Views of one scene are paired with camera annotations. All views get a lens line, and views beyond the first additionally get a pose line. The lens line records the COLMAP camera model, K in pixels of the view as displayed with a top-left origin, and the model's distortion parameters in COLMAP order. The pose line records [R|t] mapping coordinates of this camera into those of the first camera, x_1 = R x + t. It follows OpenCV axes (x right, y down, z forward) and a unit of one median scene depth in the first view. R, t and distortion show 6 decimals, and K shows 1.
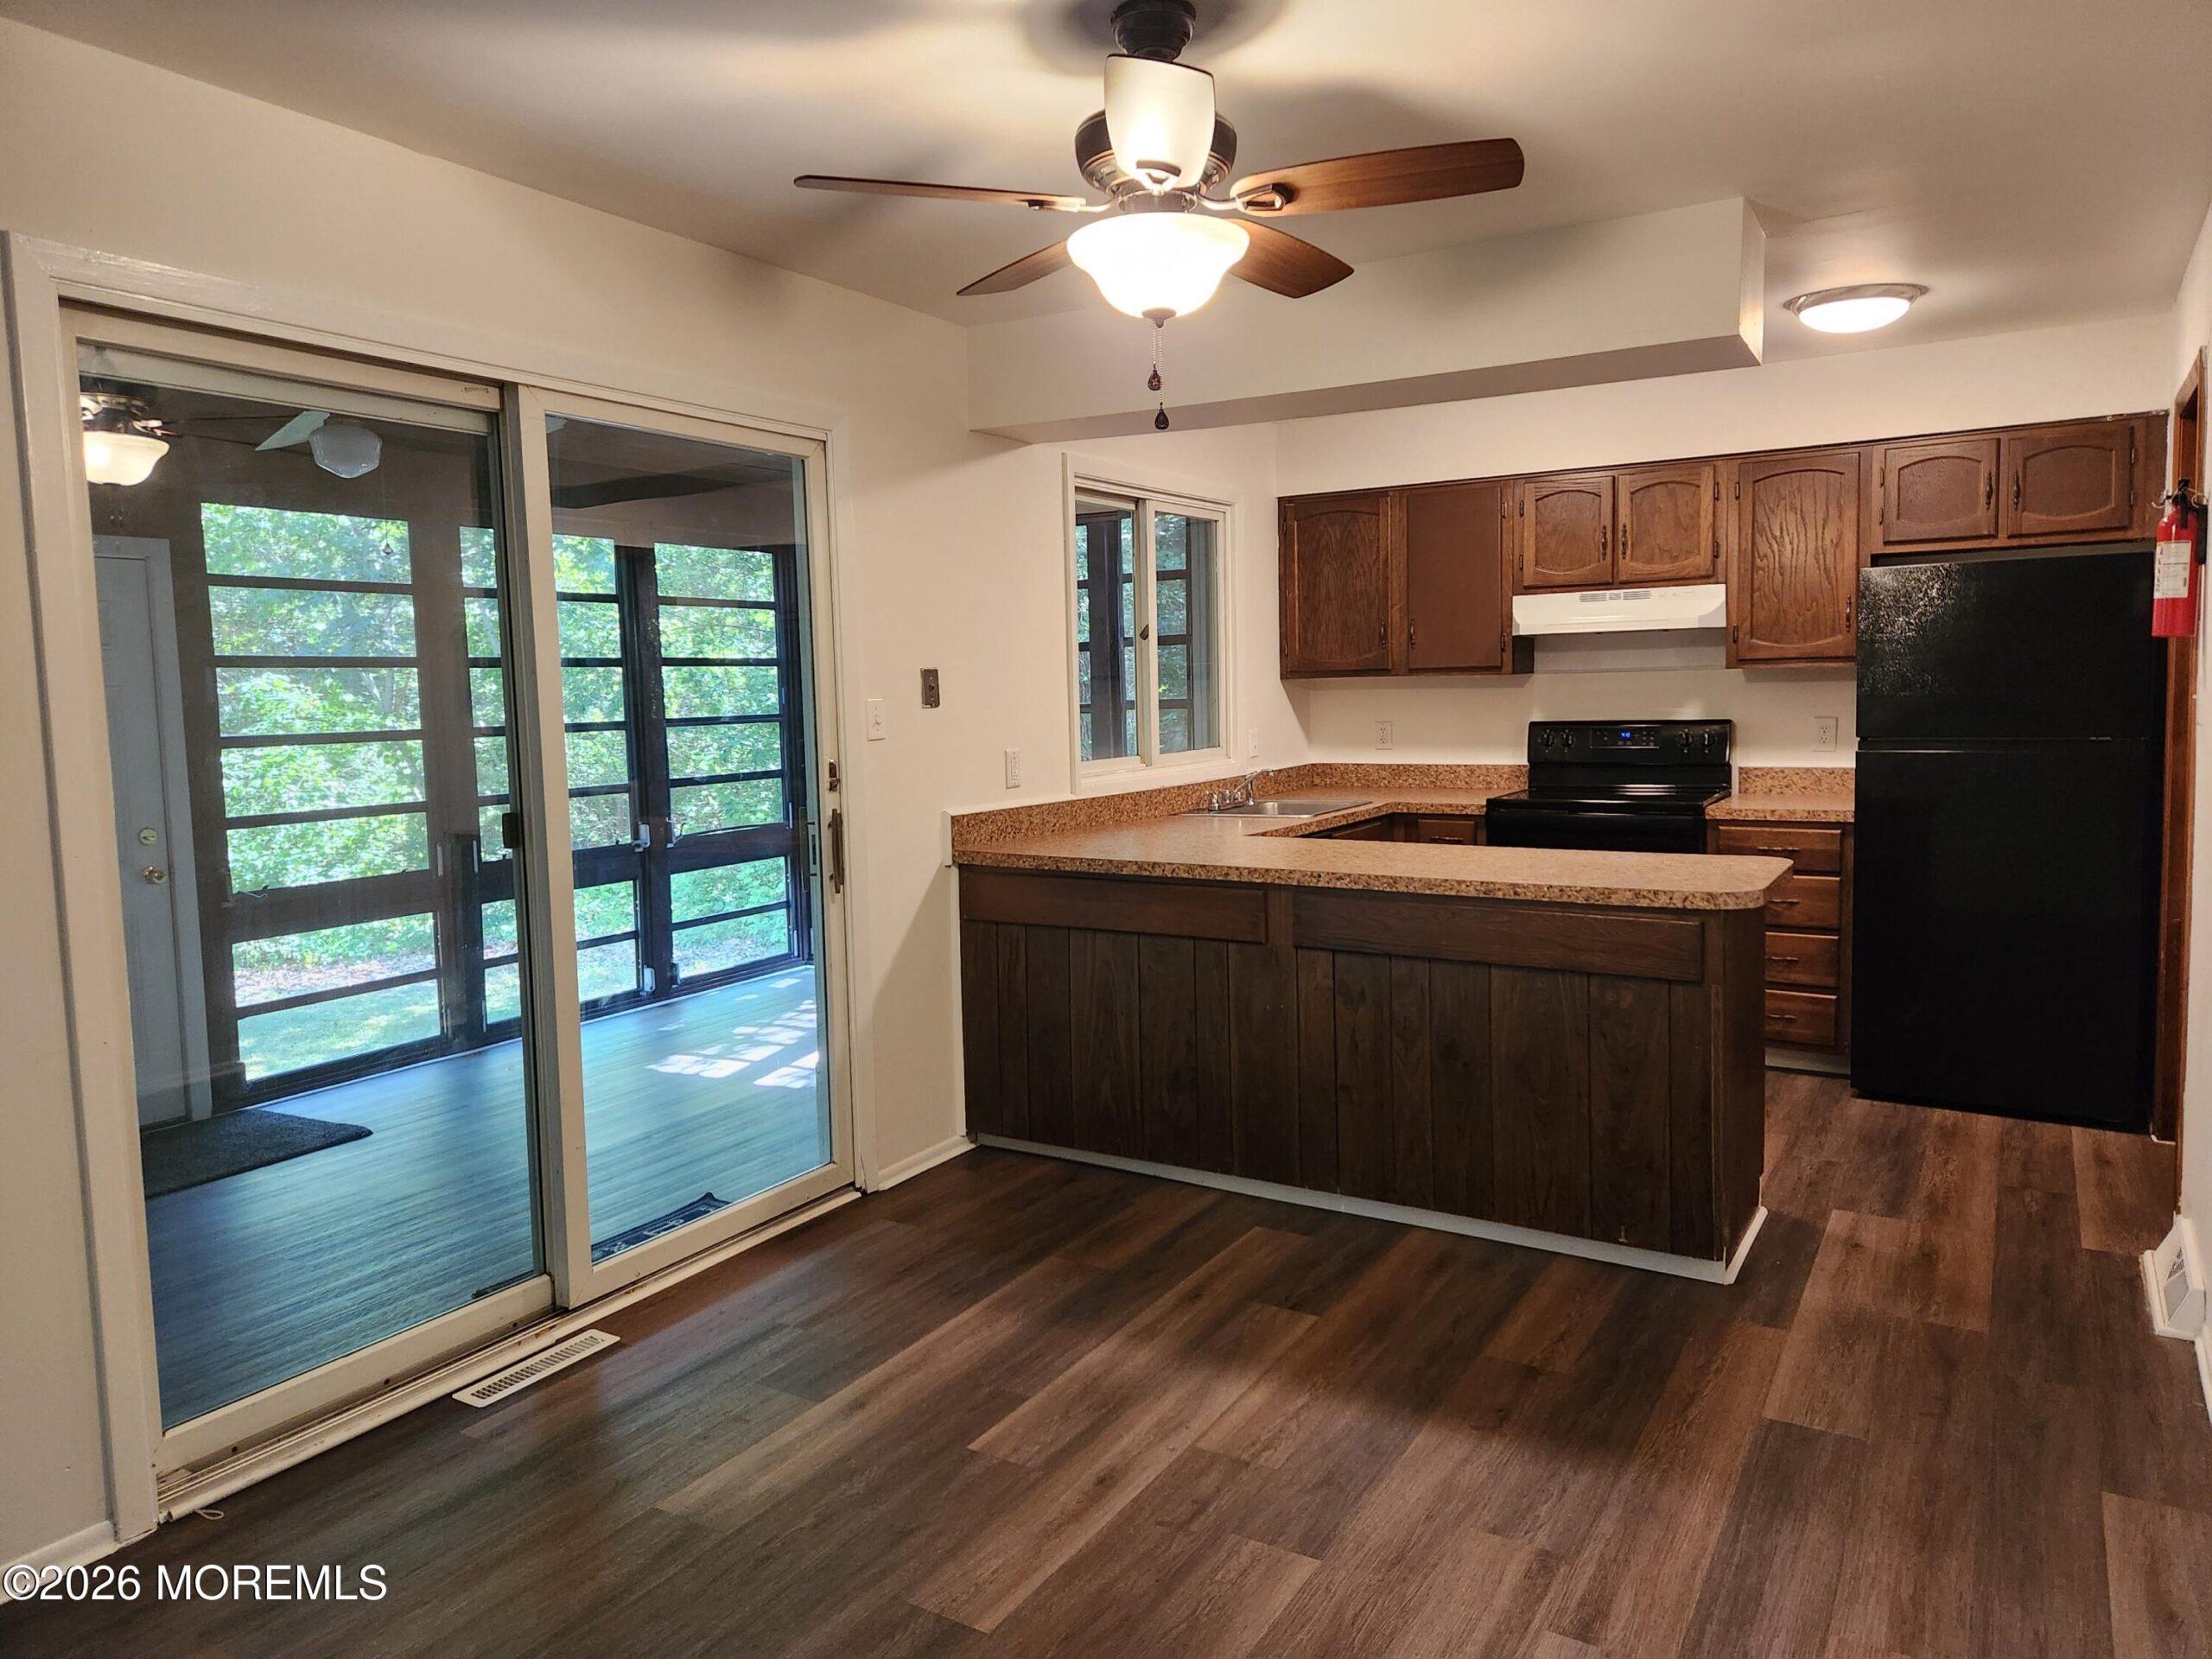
lens RADIAL K [[1464.2, 0, 1117.8], [0, 1464.2, 802.6], [0, 0, 1]] dist [0.073898, -0.073524]
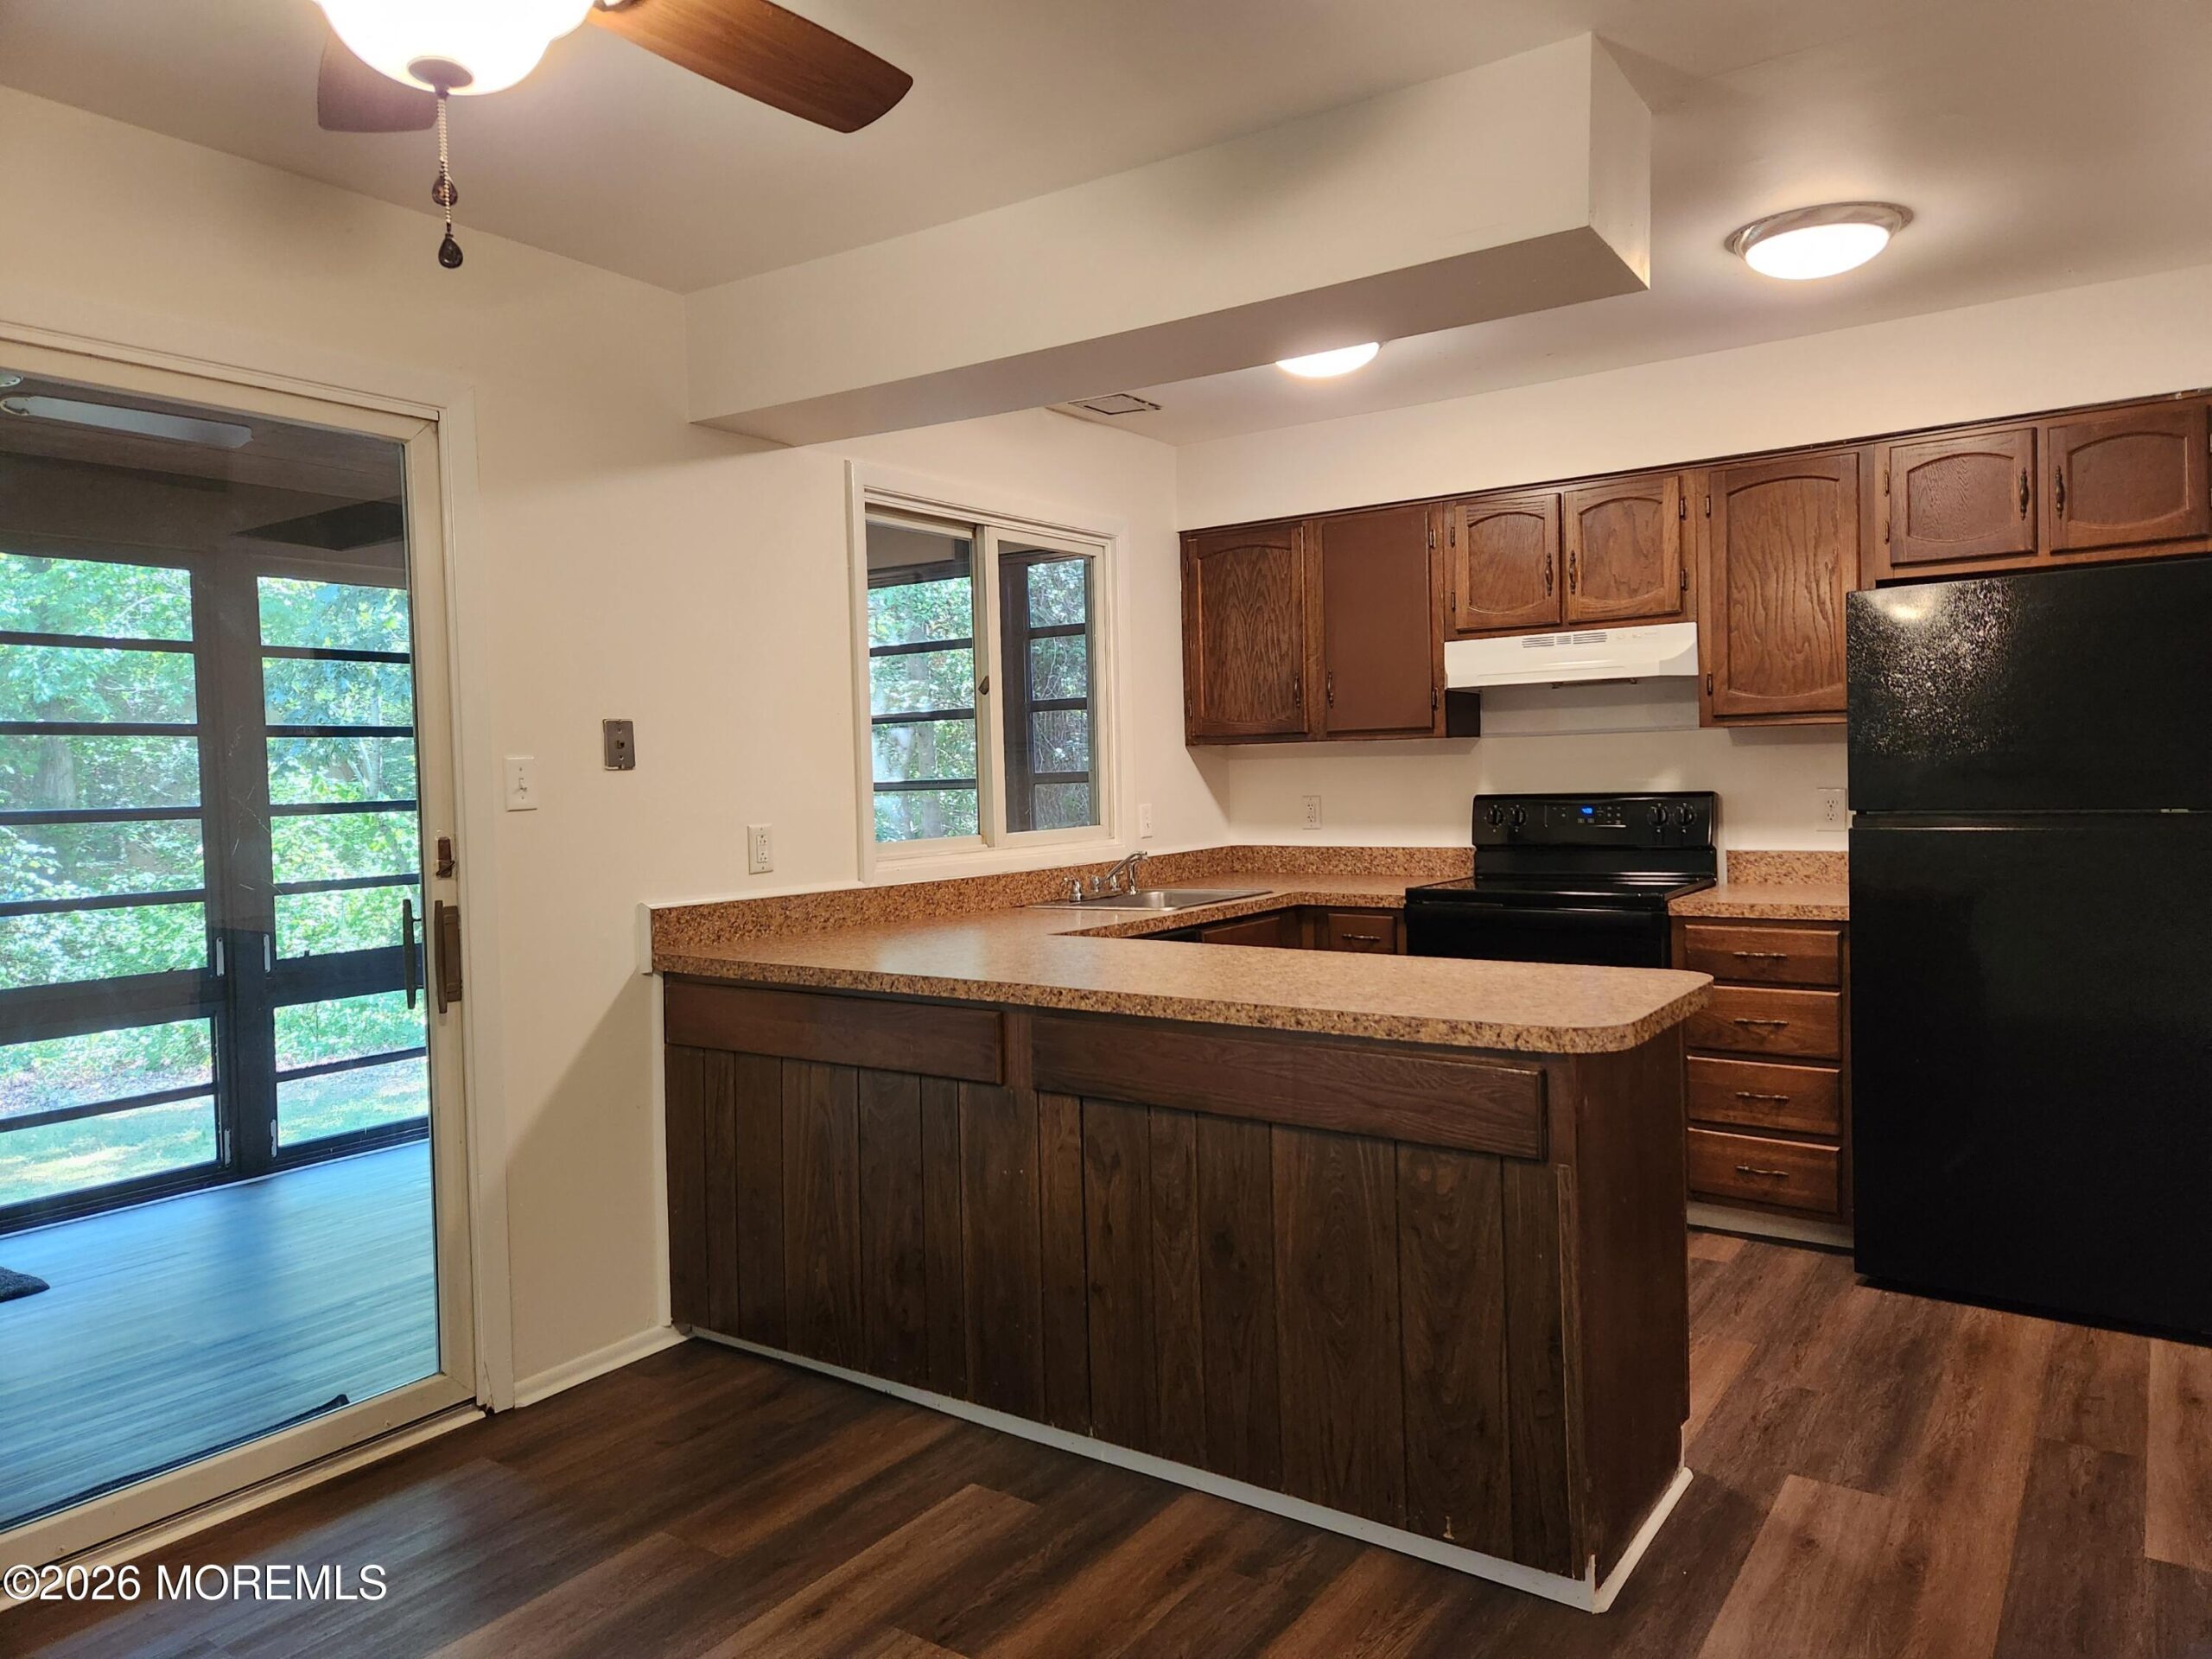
lens RADIAL K [[1466.0, 0, 1128.7], [0, 1466.0, 819.4], [0, 0, 1]] dist [0.075354, -0.070411]
pose [[0.998304, -0.000098, -0.058222, 0.170639], [-0.002743, 0.998809, -0.048710, -0.000959], [0.058157, 0.048787, 0.997115, 0.212501]]
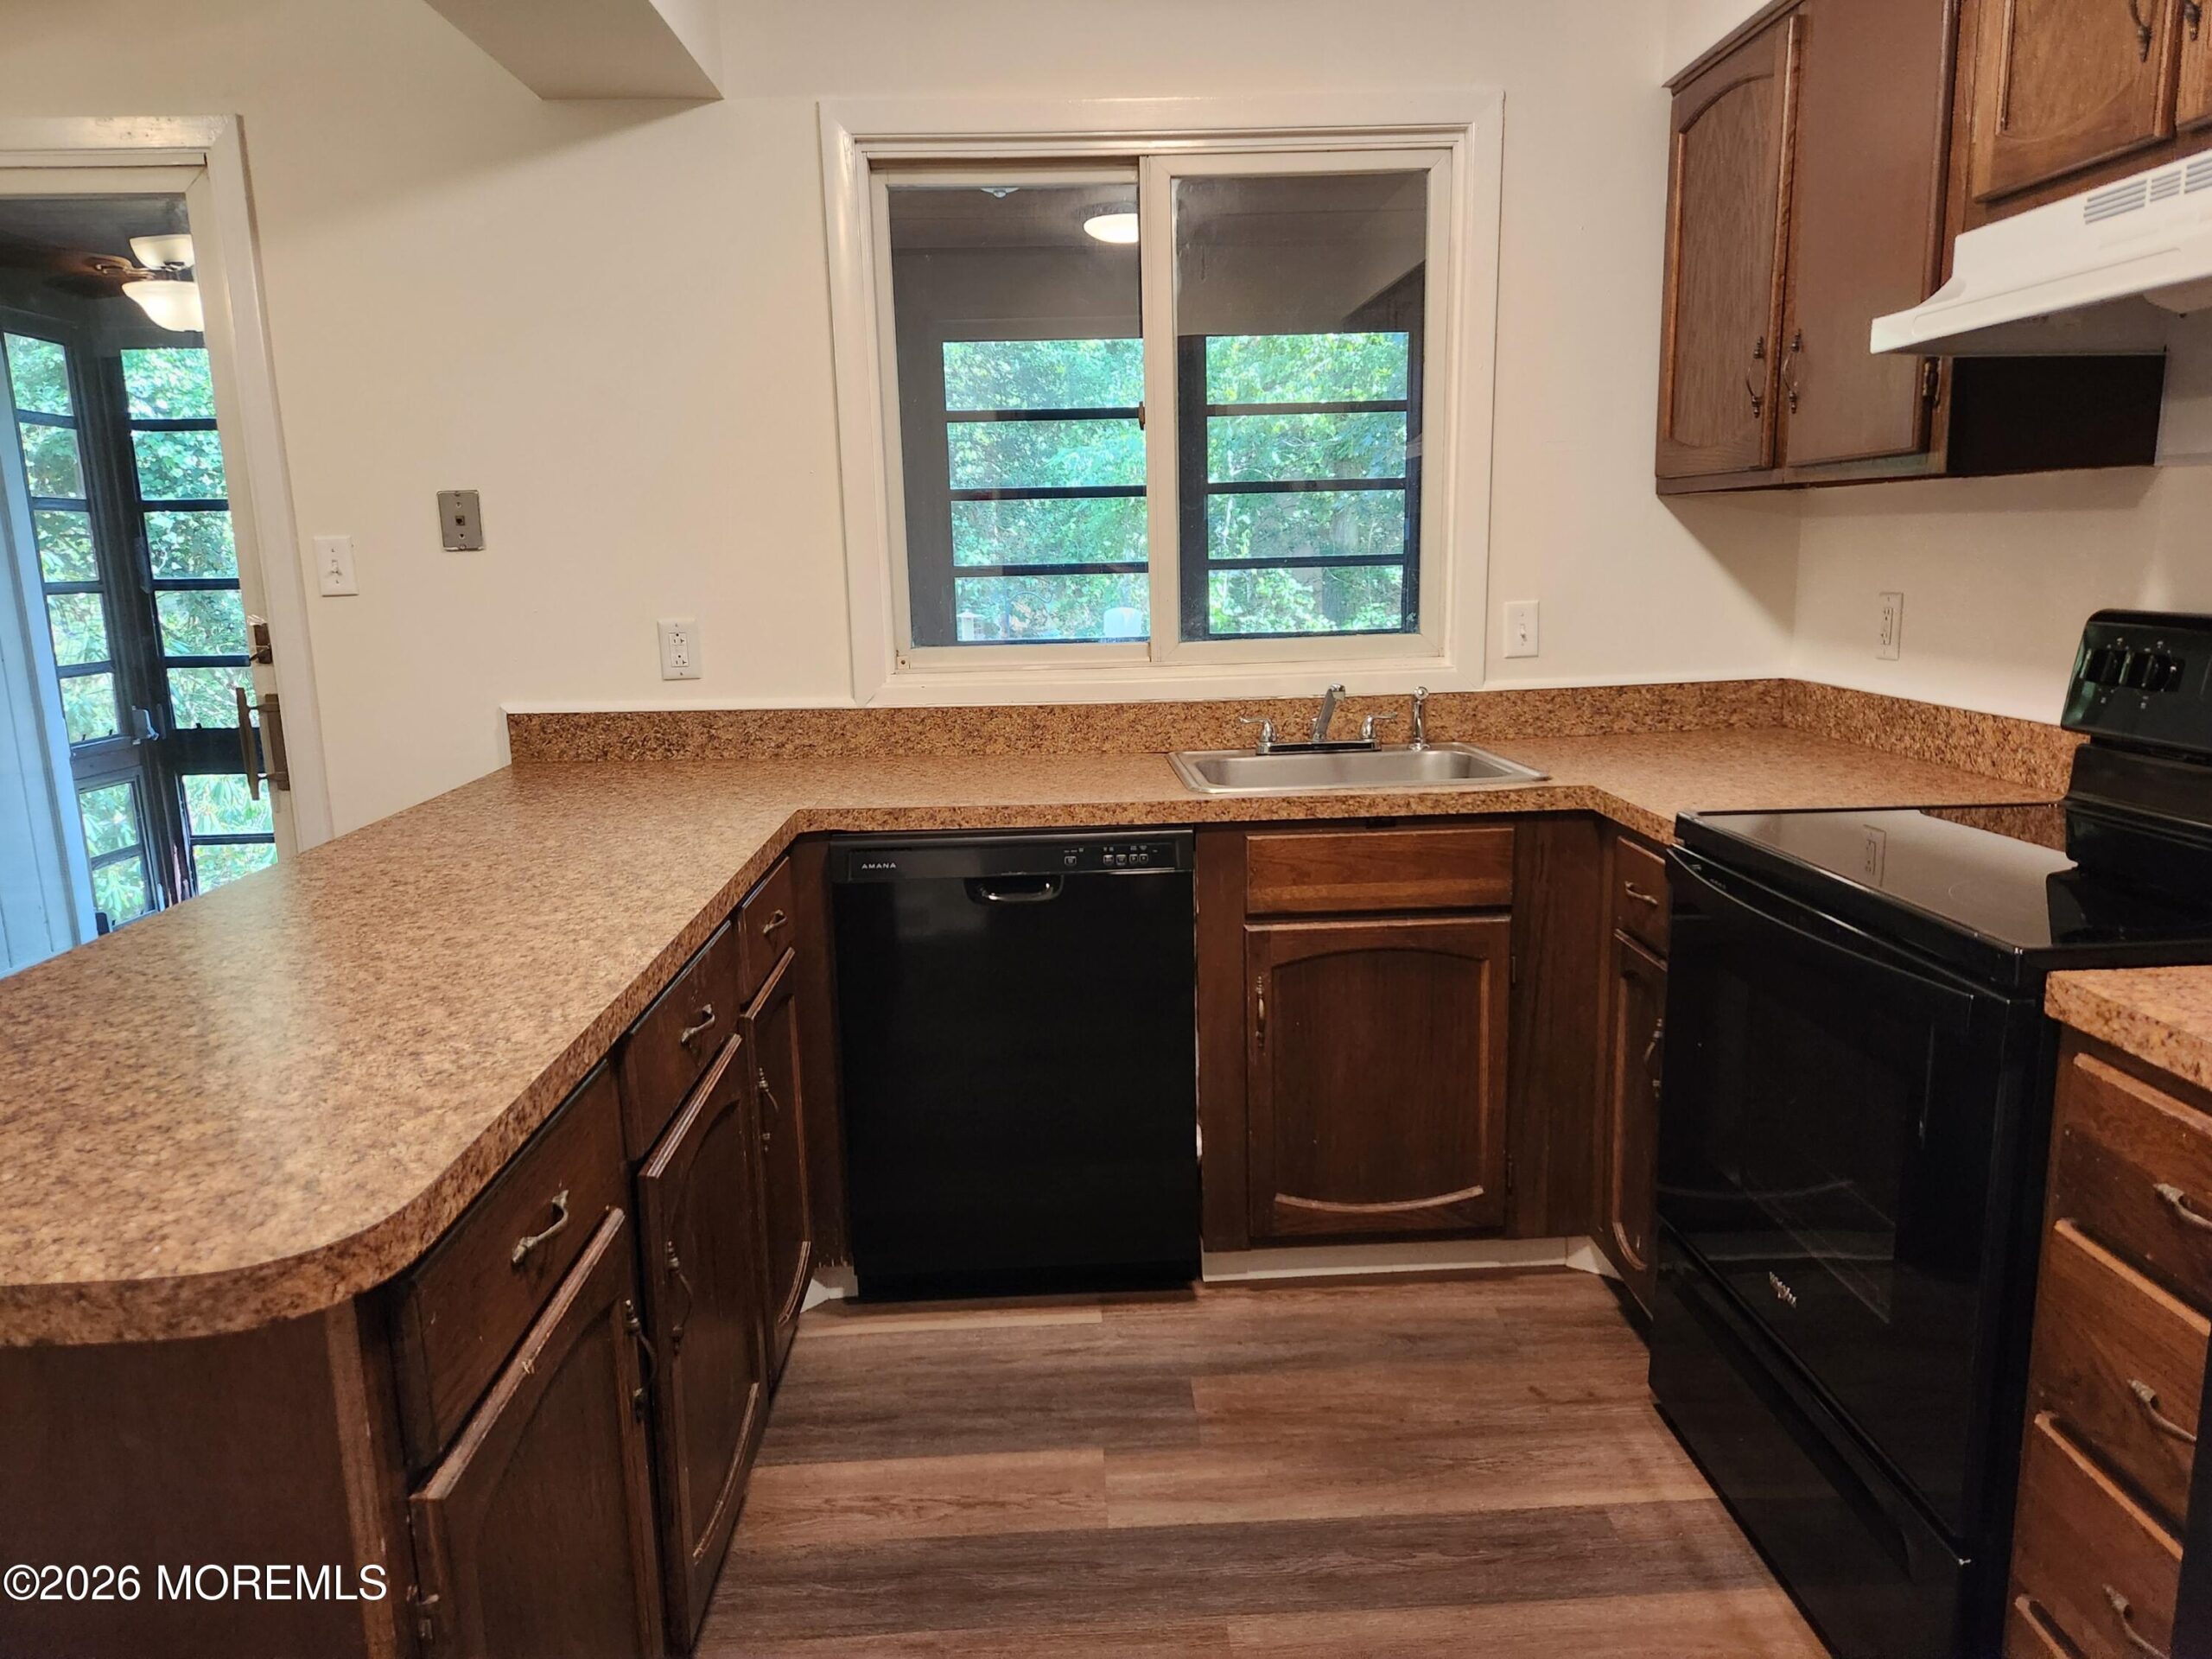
lens RADIAL K [[1475.3, 0, 1130.2], [0, 1475.3, 826.3], [0, 0, 1]] dist [0.085160, -0.078170]
pose [[0.562749, 0.163400, -0.810317, 0.567776], [-0.058286, 0.985672, 0.158282, -0.060616], [0.824570, -0.041843, 0.564210, 0.779908]]
